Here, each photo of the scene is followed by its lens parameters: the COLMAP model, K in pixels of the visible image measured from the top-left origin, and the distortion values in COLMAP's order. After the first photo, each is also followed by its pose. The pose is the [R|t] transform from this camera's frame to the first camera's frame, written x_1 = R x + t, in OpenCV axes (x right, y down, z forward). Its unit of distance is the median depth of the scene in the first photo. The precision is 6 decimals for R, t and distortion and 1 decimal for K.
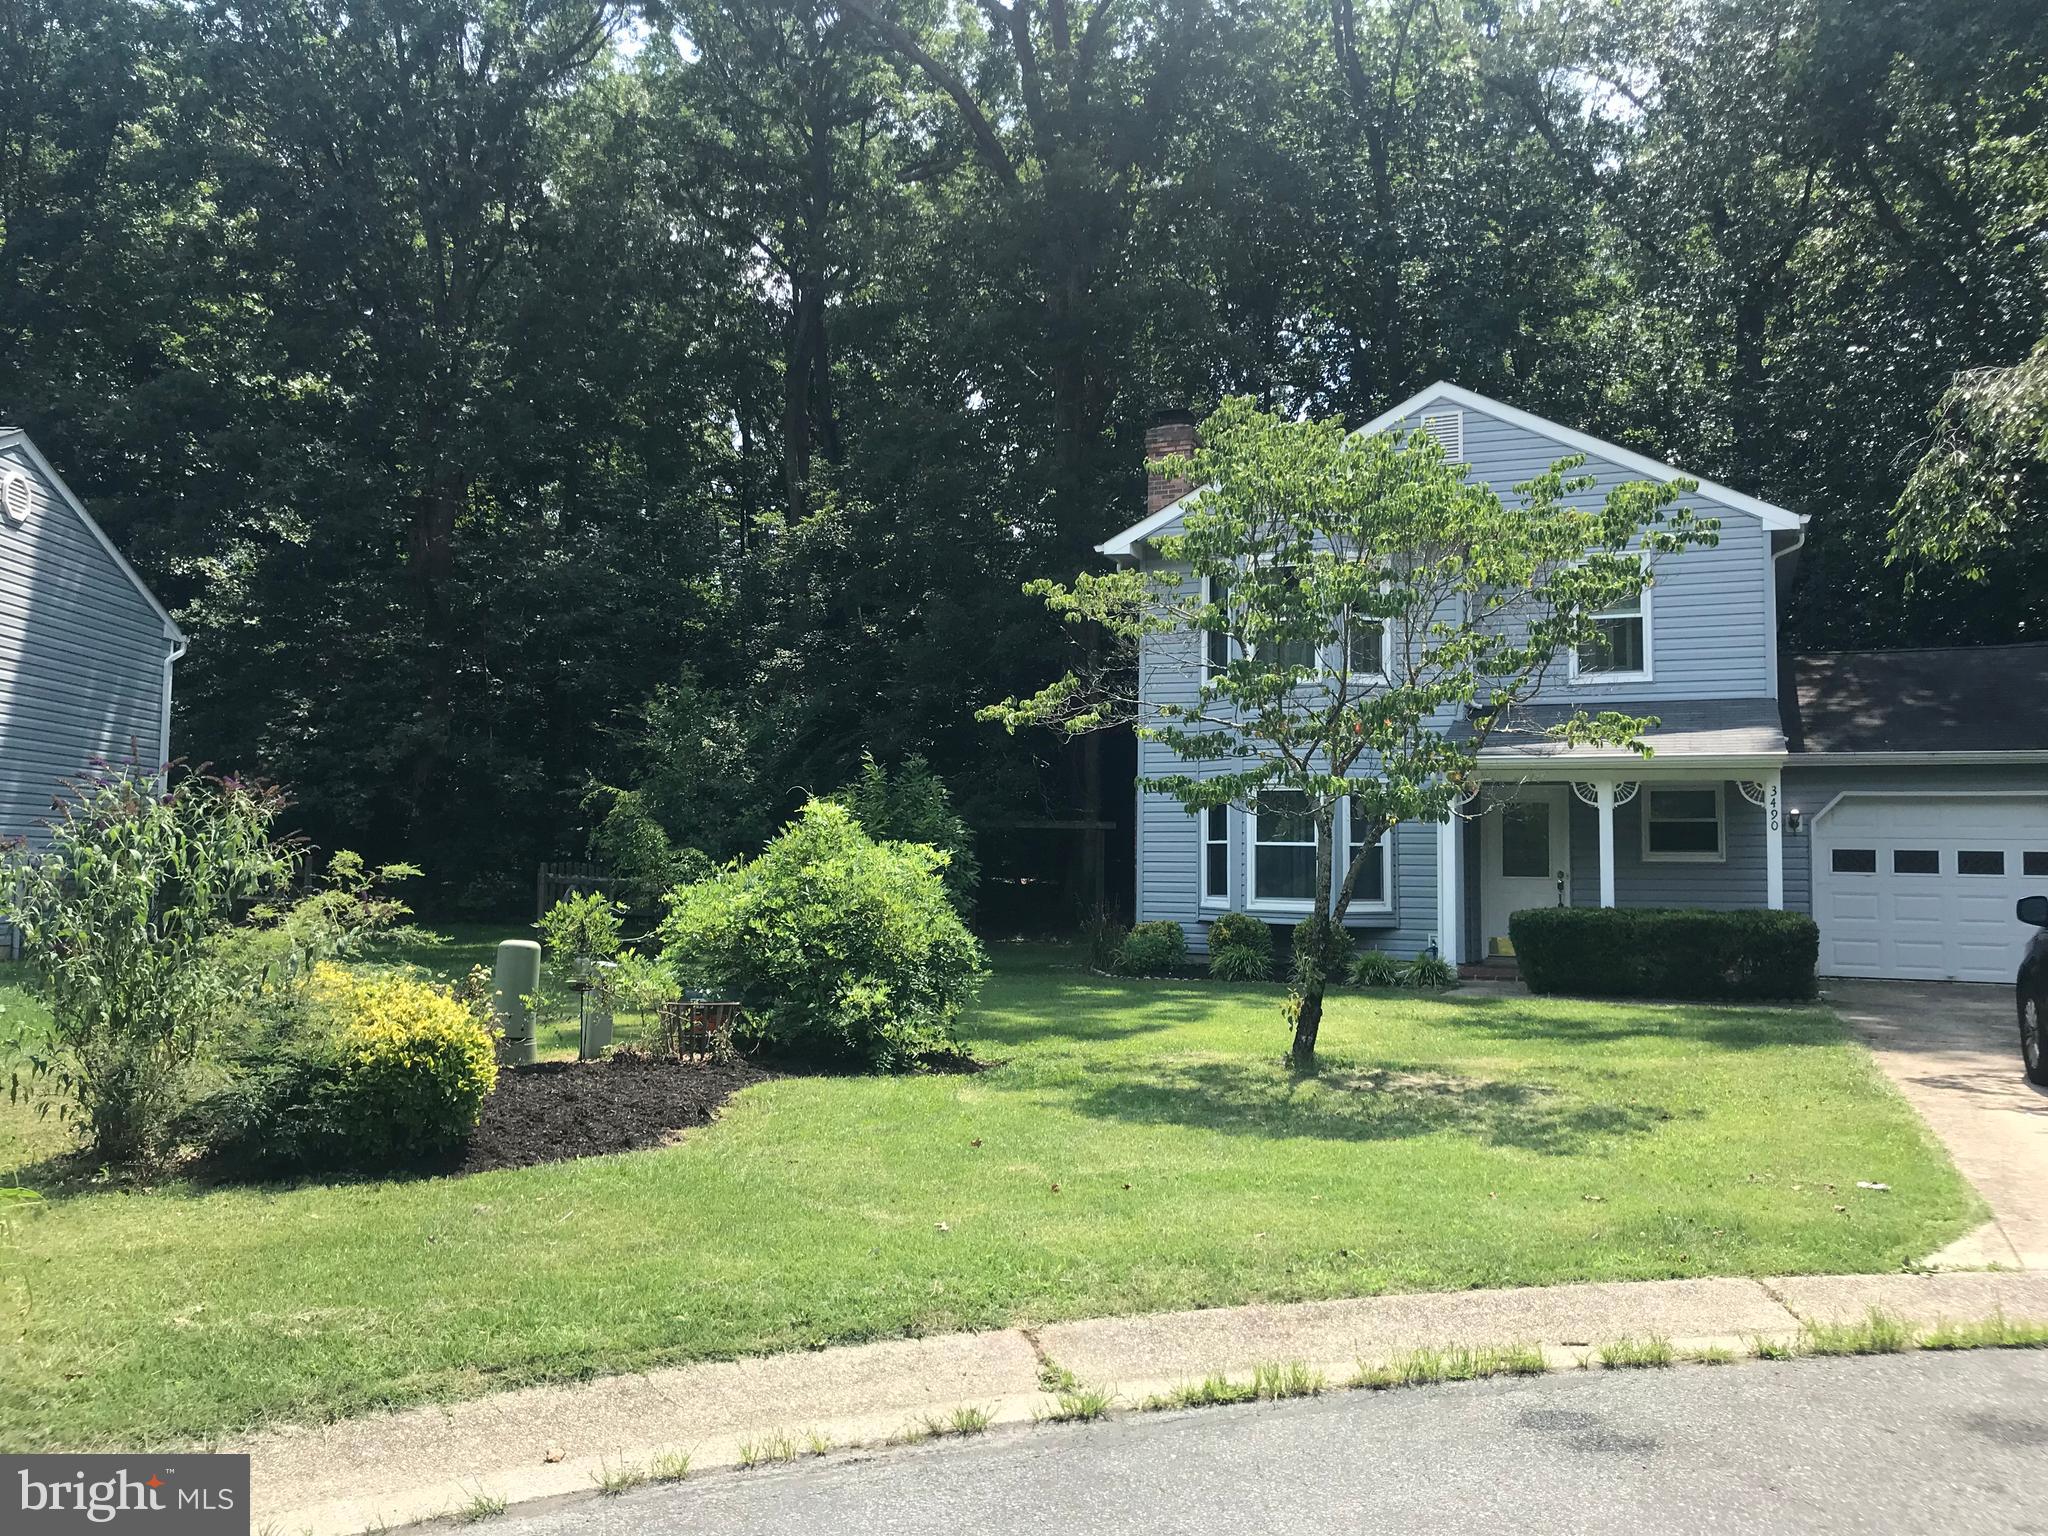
lens RADIAL K [[1688.7, 0, 1026.9], [0, 1688.7, 769.3], [0, 0, 1]] dist [0.036933, -0.036274]
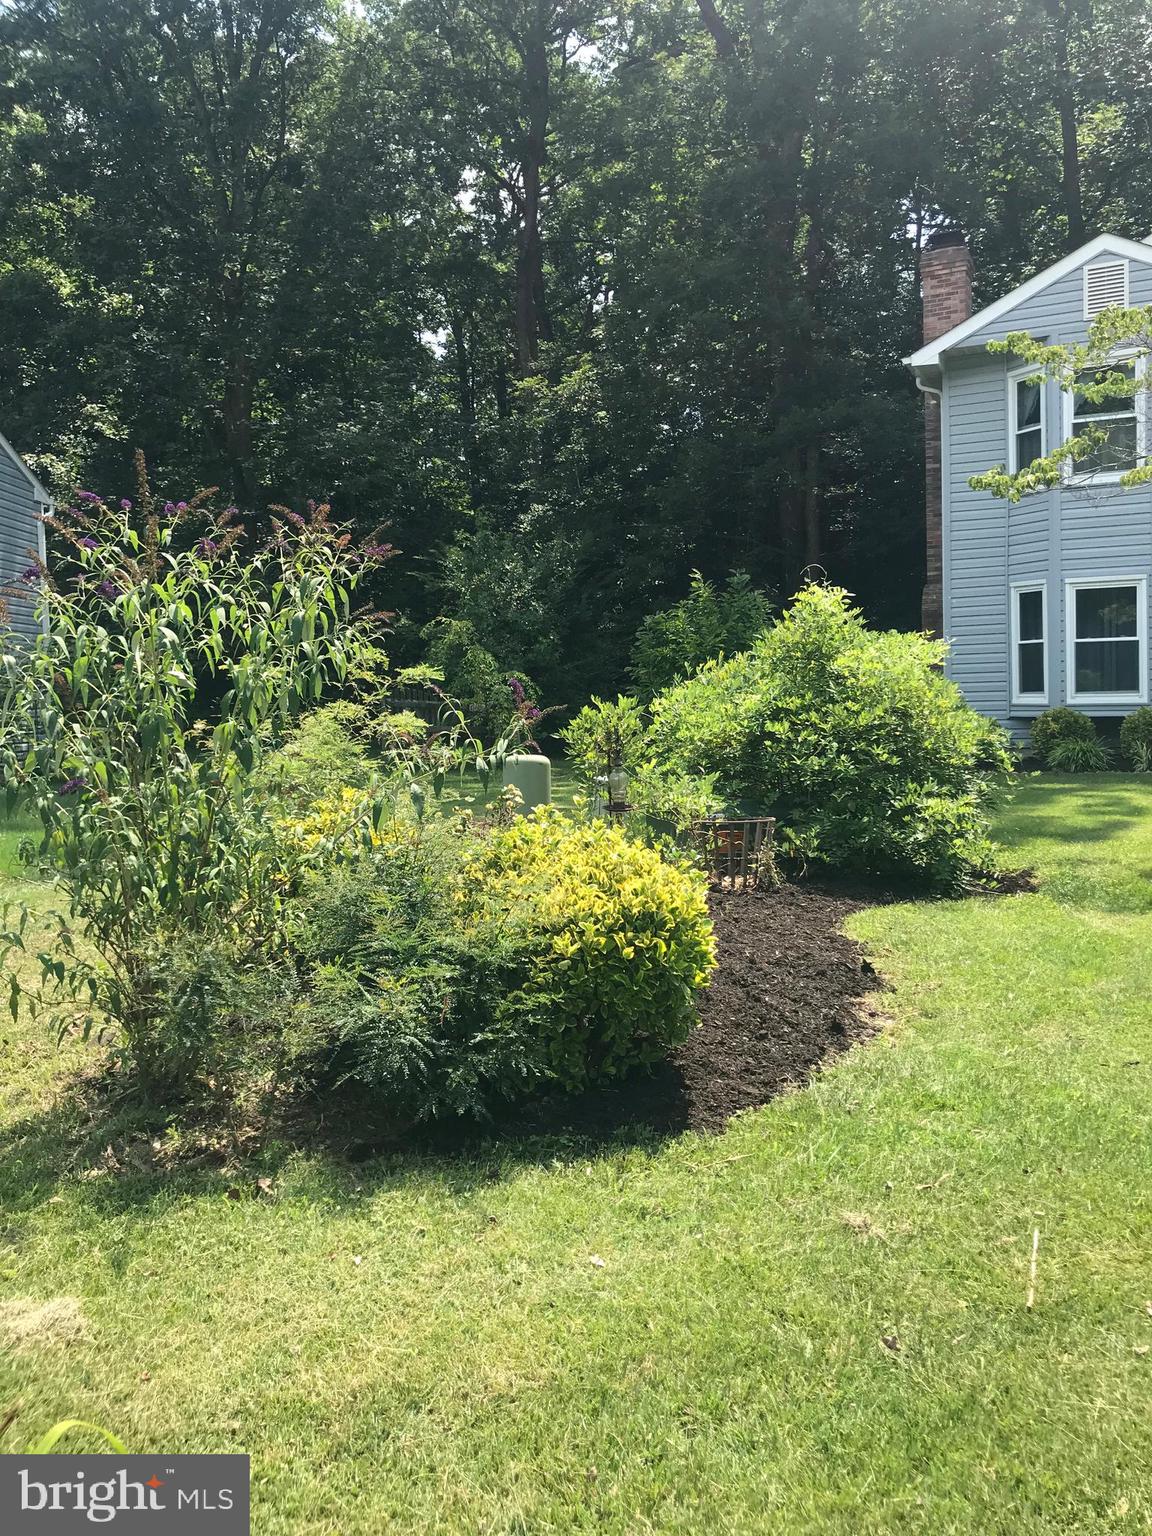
lens RADIAL K [[1266.5, 0, 575.1], [0, 1266.5, 771.9], [0, 0, 1]] dist [0.036933, -0.036274]
pose [[0.997501, -0.036710, -0.060361, -0.131671], [0.043611, 0.992137, 0.117315, 0.019556], [0.055580, -0.119654, 0.991259, 0.203435]]
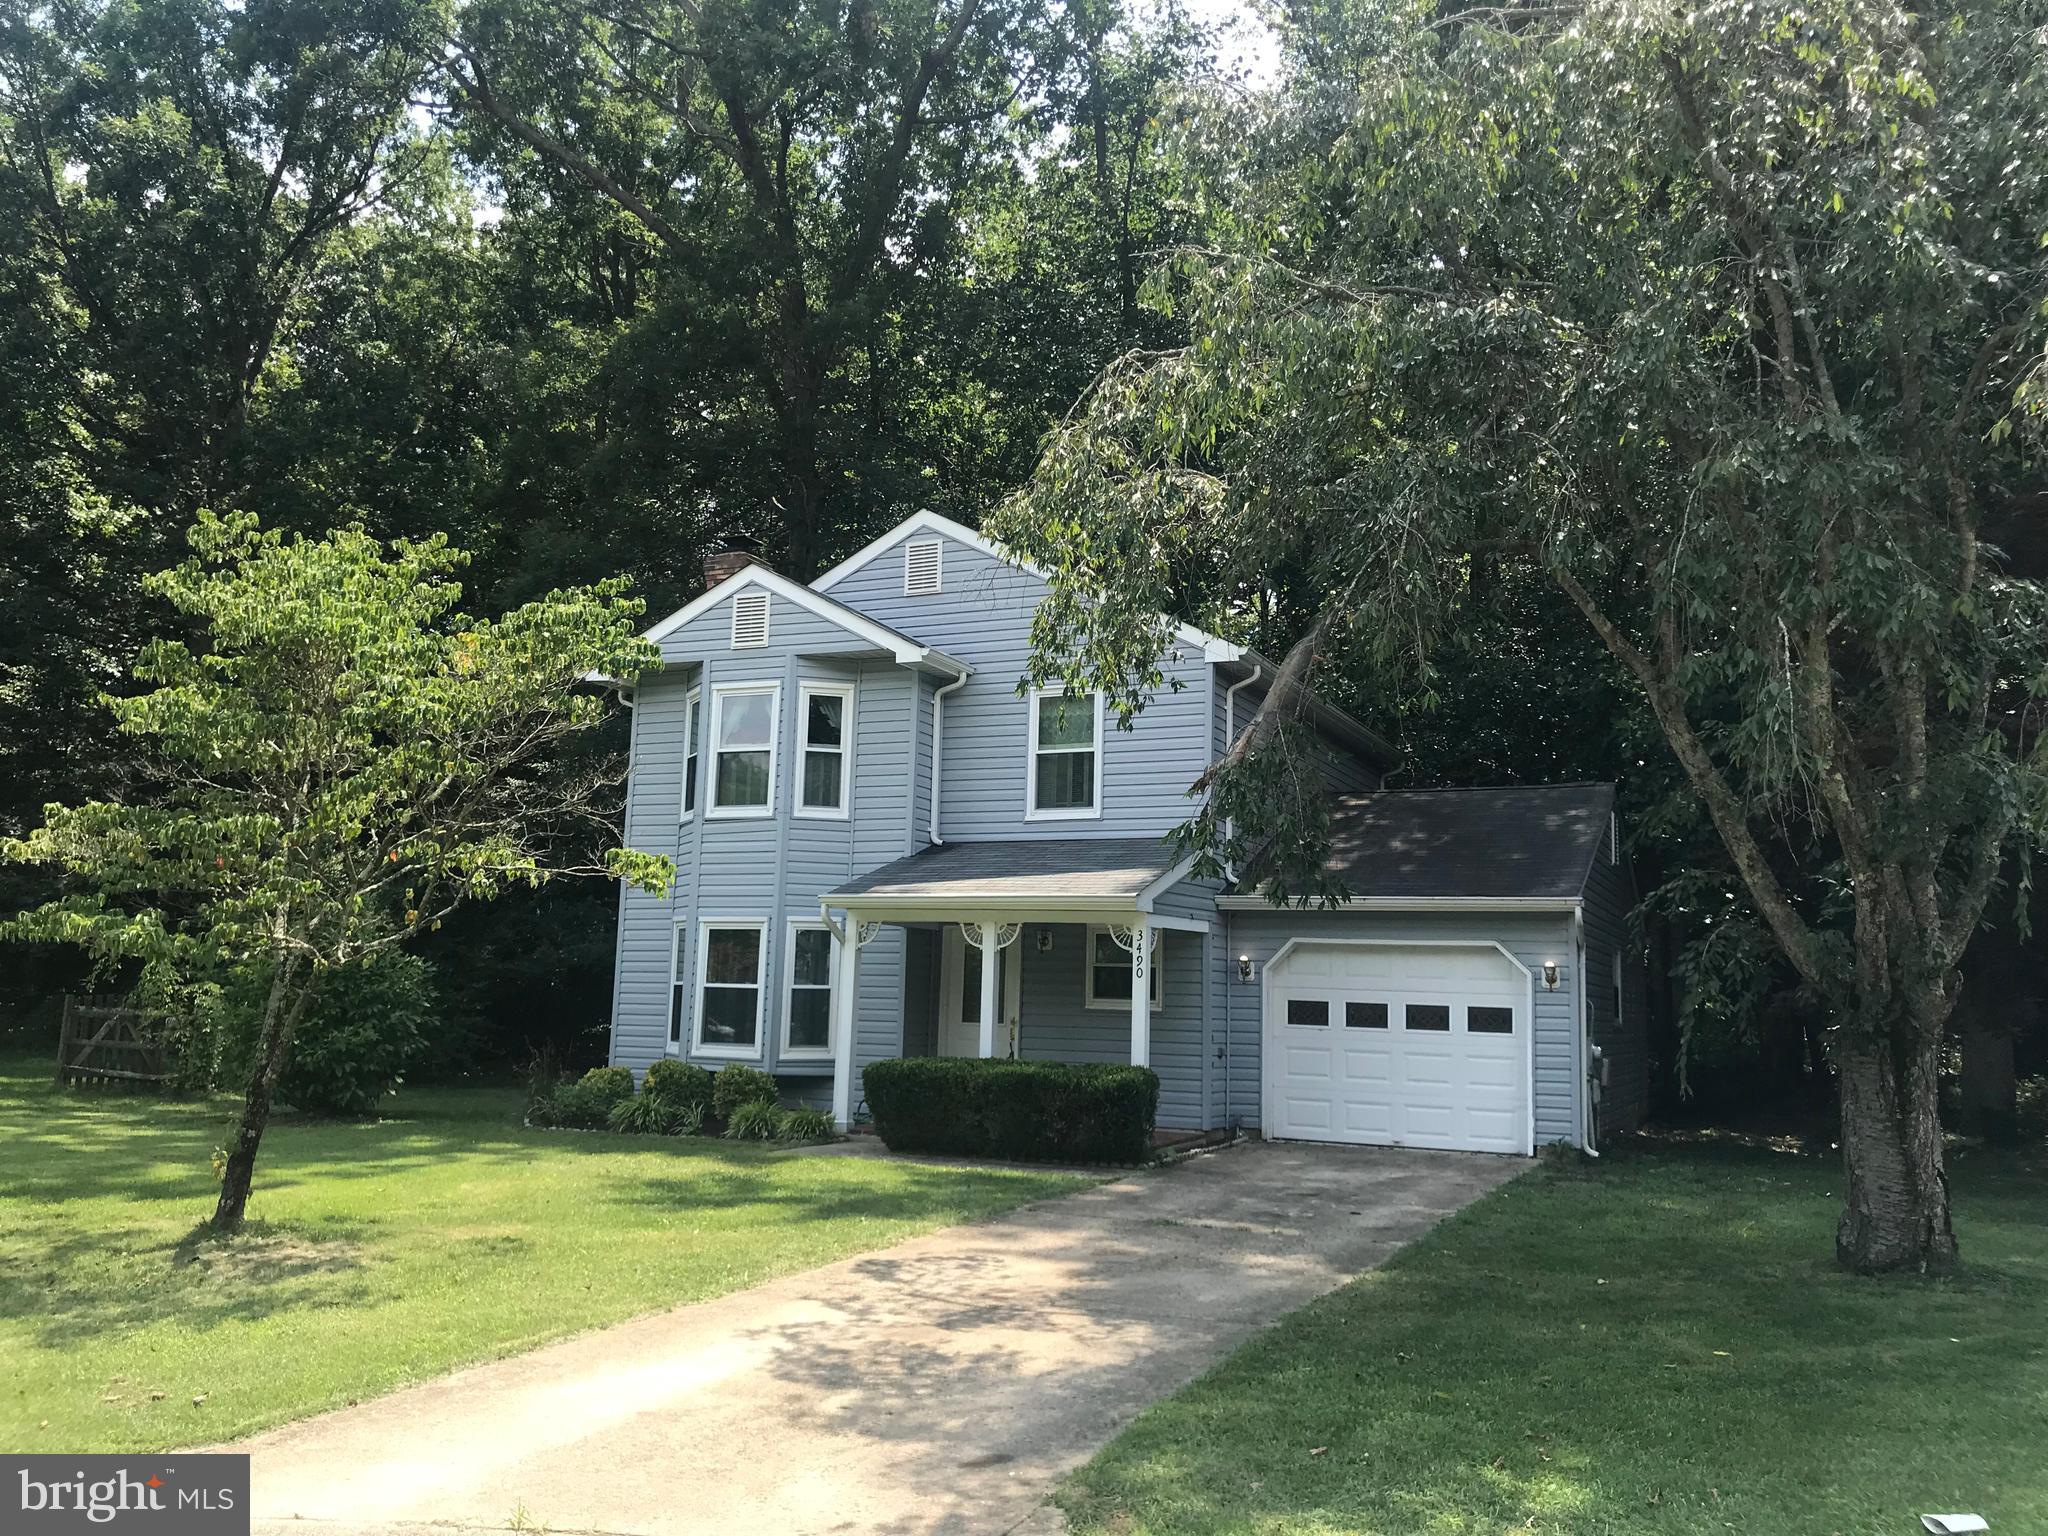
lens RADIAL K [[1688.7, 0, 1025.9], [0, 1688.7, 761.6], [0, 0, 1]] dist [0.036933, -0.036274]
pose [[0.998230, 0.007007, -0.059062, 0.385147], [-0.012314, 0.995868, -0.089971, 0.001927], [0.058187, 0.090539, 0.994192, 0.054120]]
